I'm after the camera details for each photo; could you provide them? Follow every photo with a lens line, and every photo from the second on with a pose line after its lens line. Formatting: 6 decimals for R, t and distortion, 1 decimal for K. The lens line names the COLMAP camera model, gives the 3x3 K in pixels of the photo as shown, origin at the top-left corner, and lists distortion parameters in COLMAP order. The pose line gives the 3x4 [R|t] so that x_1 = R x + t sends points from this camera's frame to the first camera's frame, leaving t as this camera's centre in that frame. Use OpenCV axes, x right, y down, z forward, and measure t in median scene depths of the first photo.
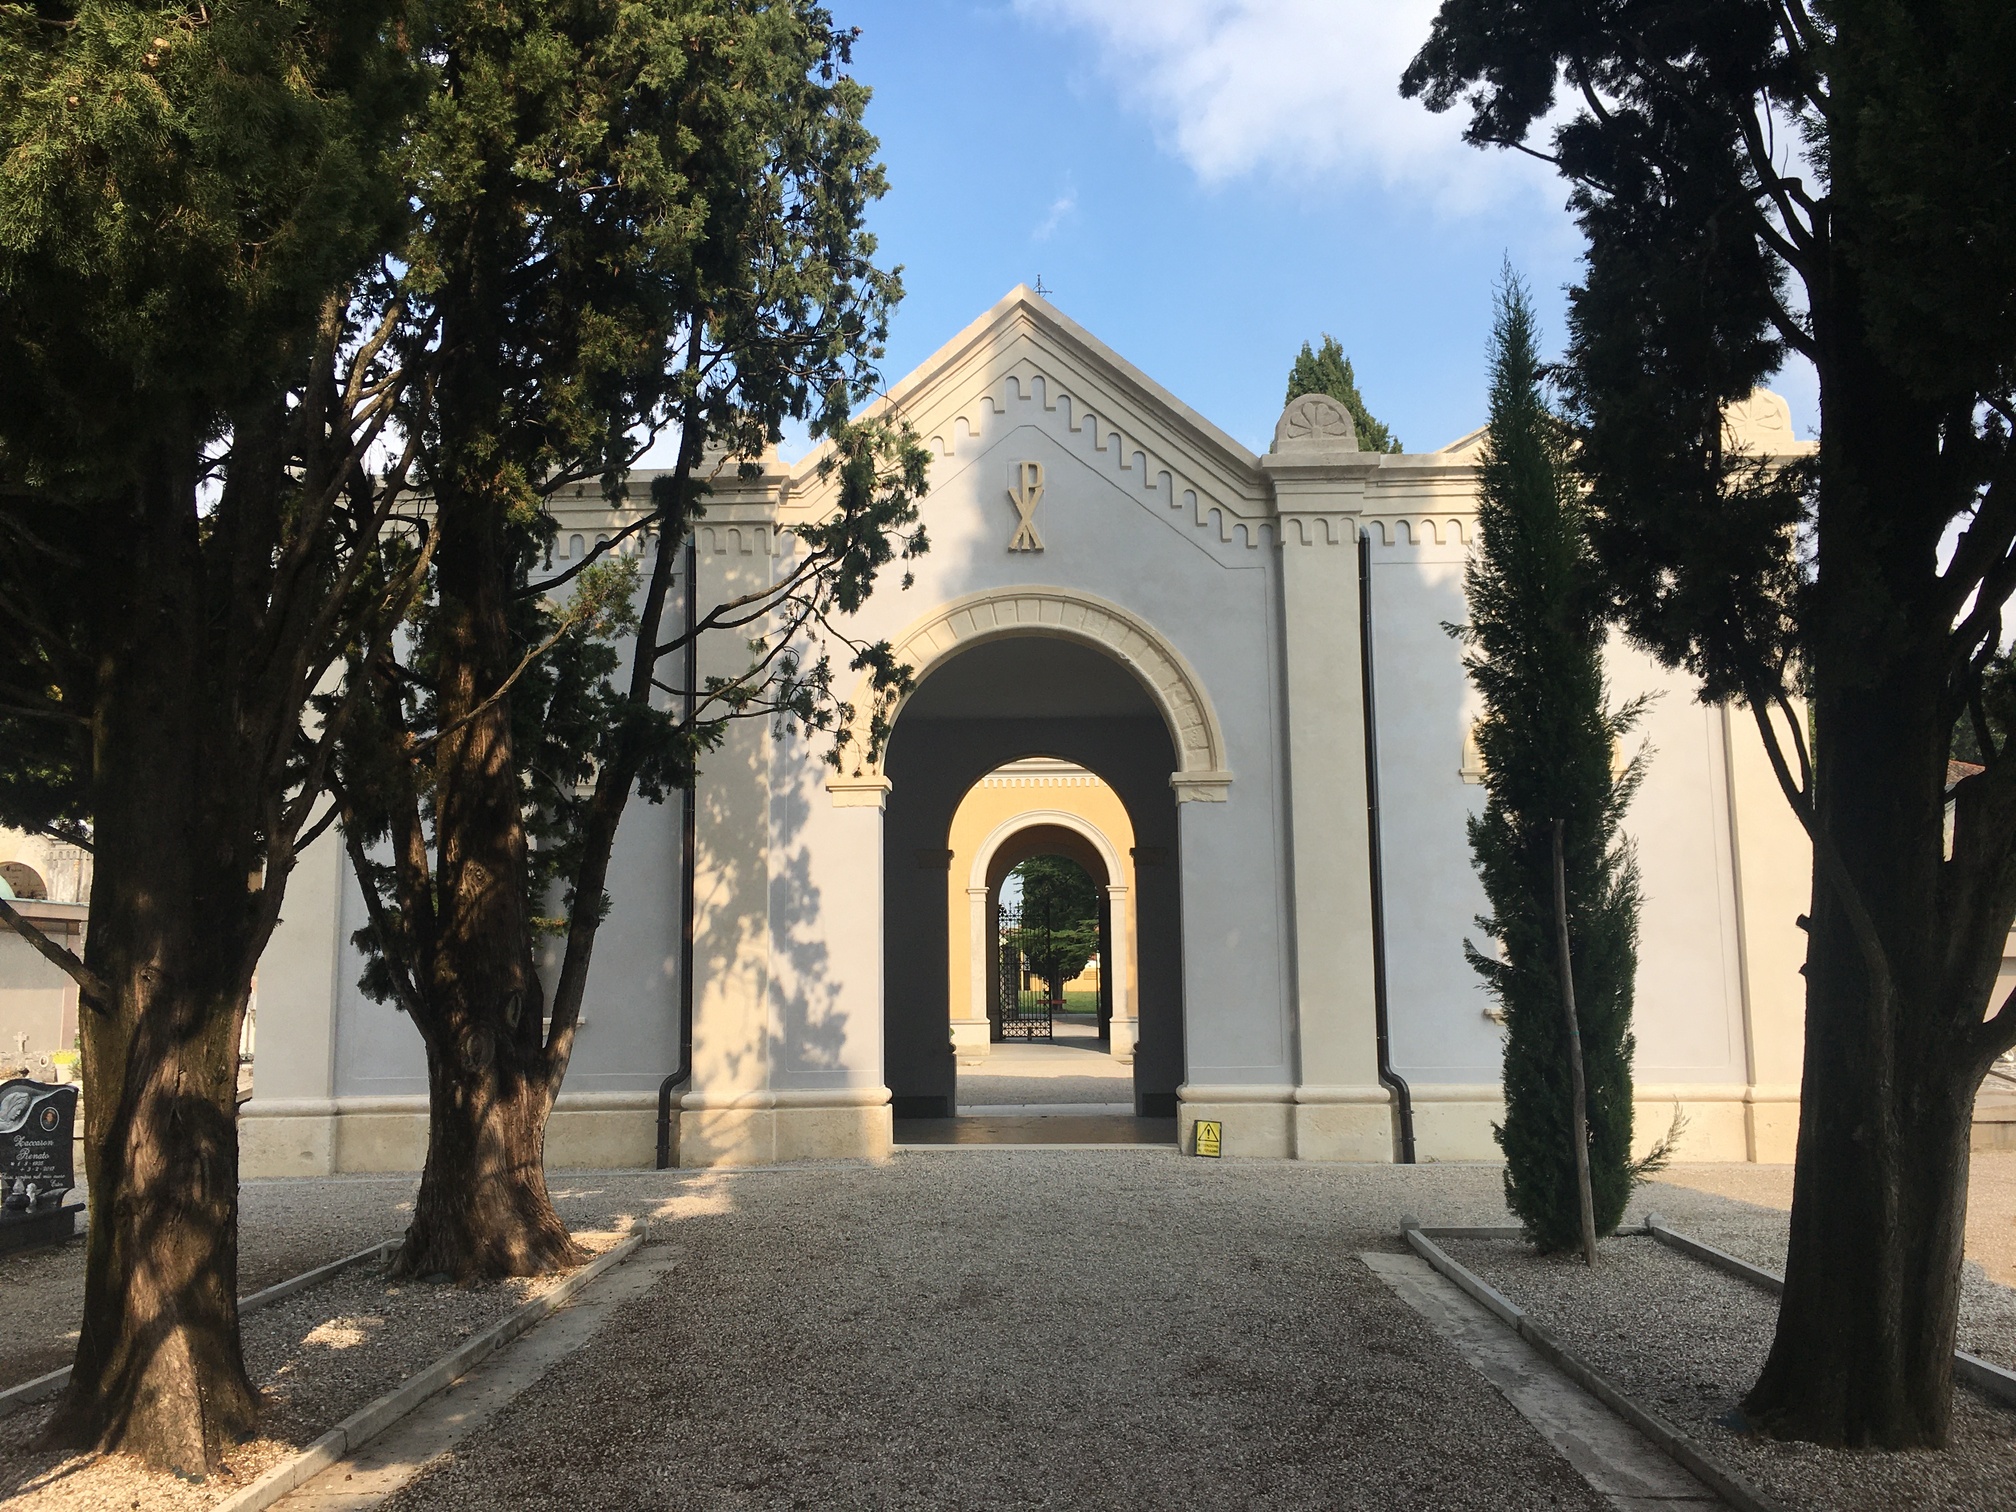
lens RADIAL K [[1827.5, 0, 1073.9], [0, 1827.5, 770.7], [0, 0, 1]] dist [0.035712, -0.007297]
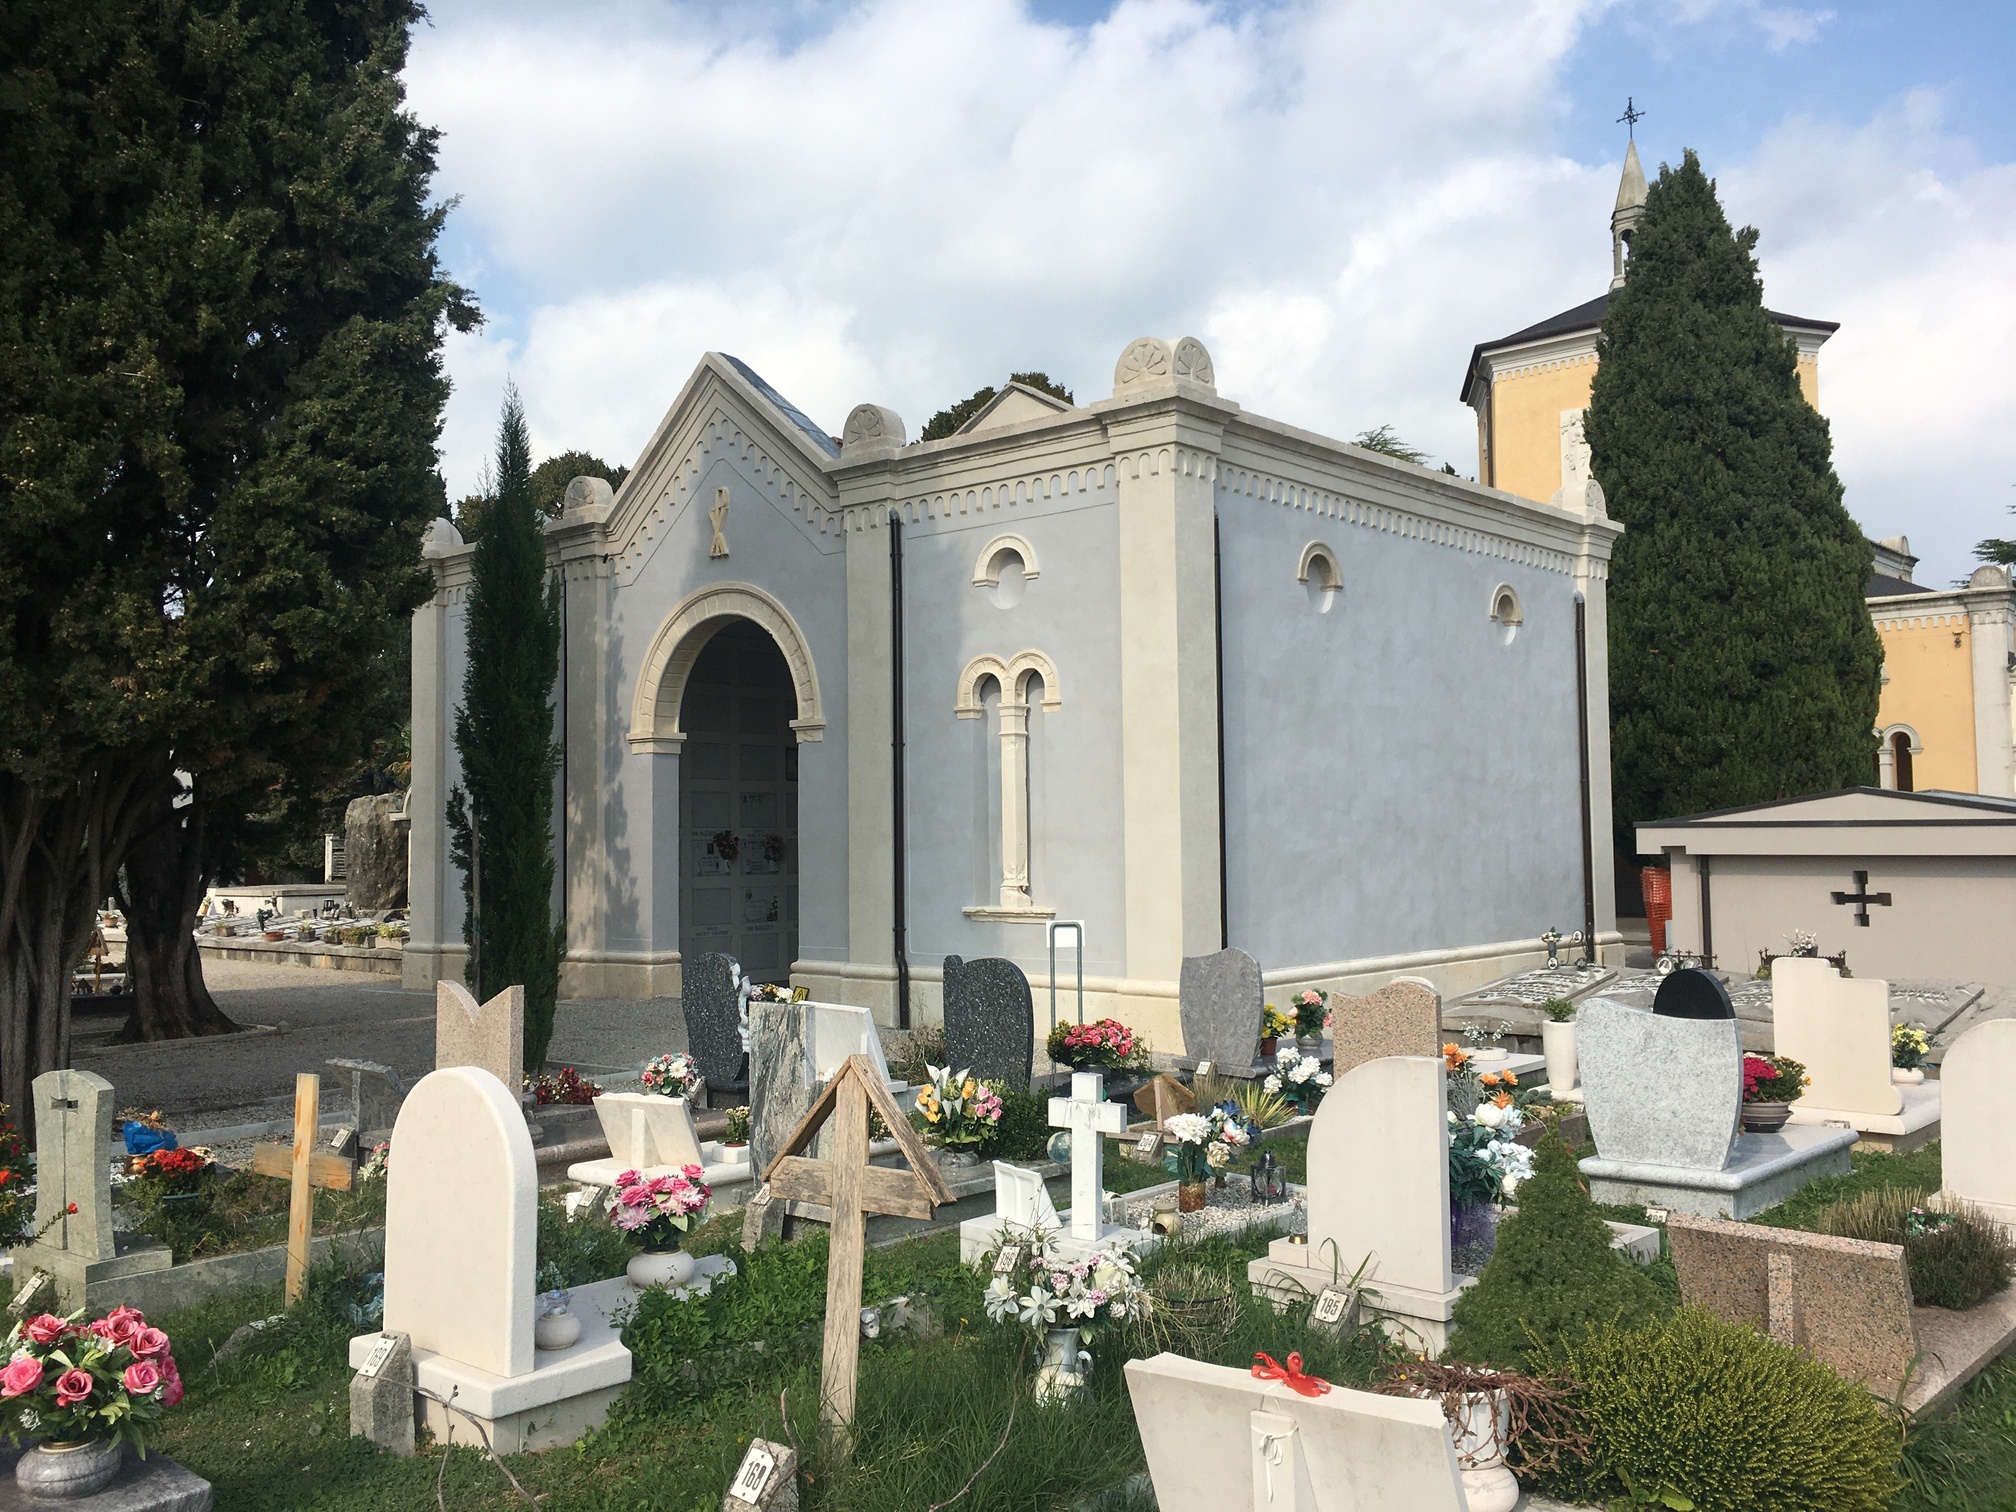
lens RADIAL K [[1827.5, 0, 1073.9], [0, 1827.5, 770.7], [0, 0, 1]] dist [0.035712, -0.007297]
pose [[0.762216, -0.022175, -0.646943, 1.054296], [0.086835, 0.993883, 0.068240, -0.035019], [0.641472, -0.108191, 0.759479, 0.140945]]
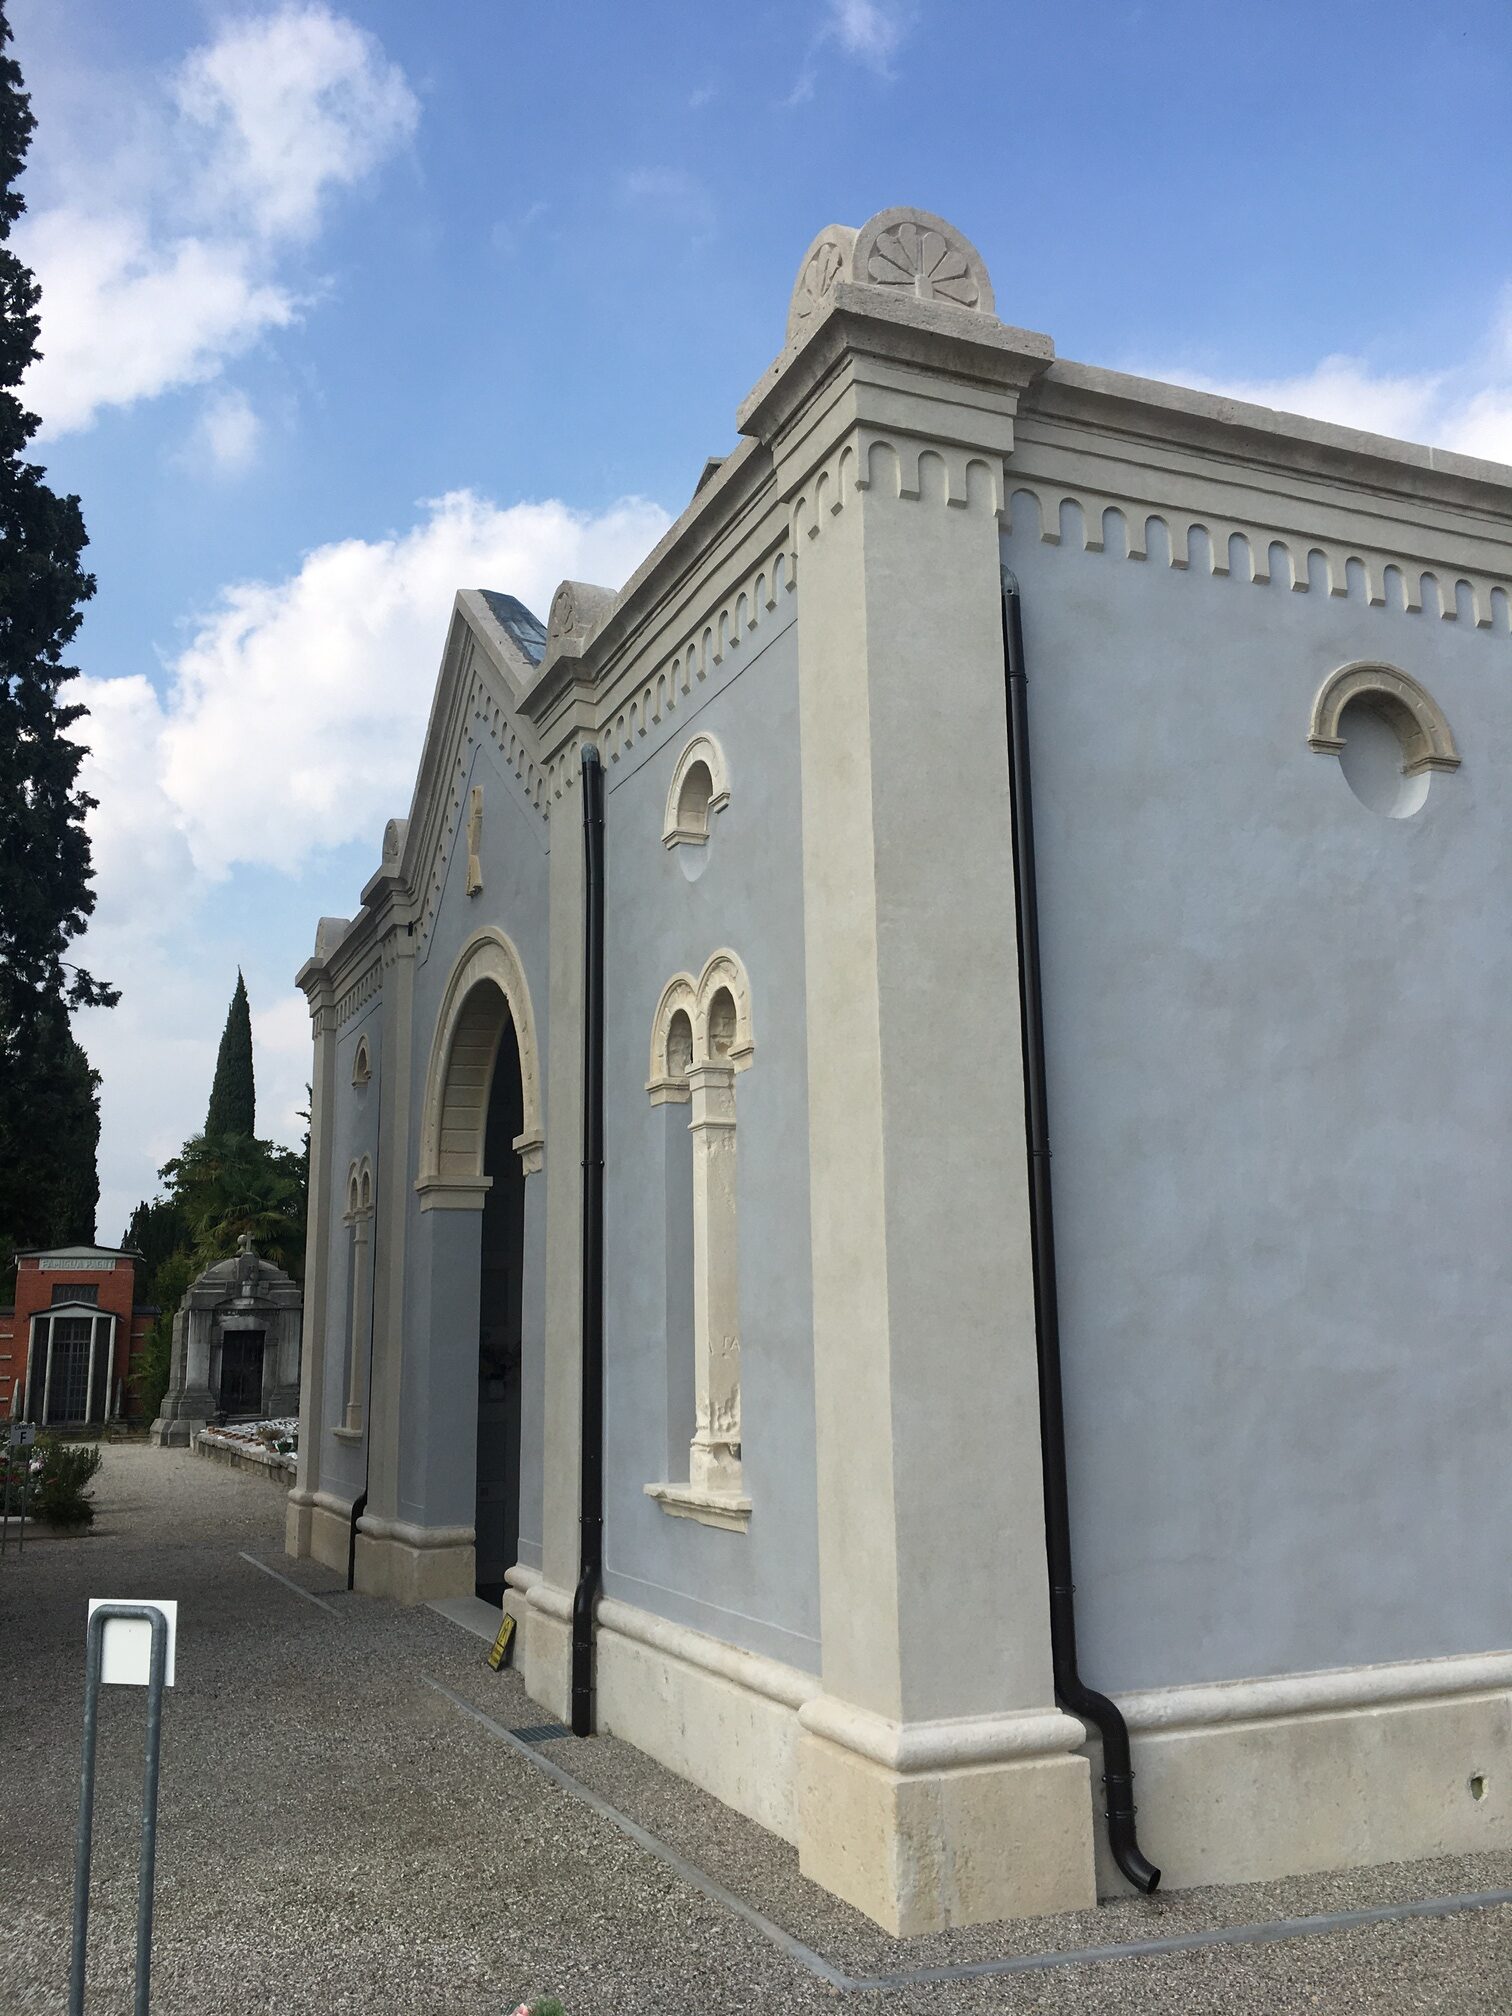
lens RADIAL K [[1827.5, 0, 756.0], [0, 1827.5, 1008.0], [0, 0, 1]] dist [0.035712, -0.007297]
pose [[0.389913, -0.164913, -0.905964, 0.799028], [0.132725, 0.983625, -0.121927, 0.054221], [0.911236, -0.072703, 0.405416, 0.794158]]
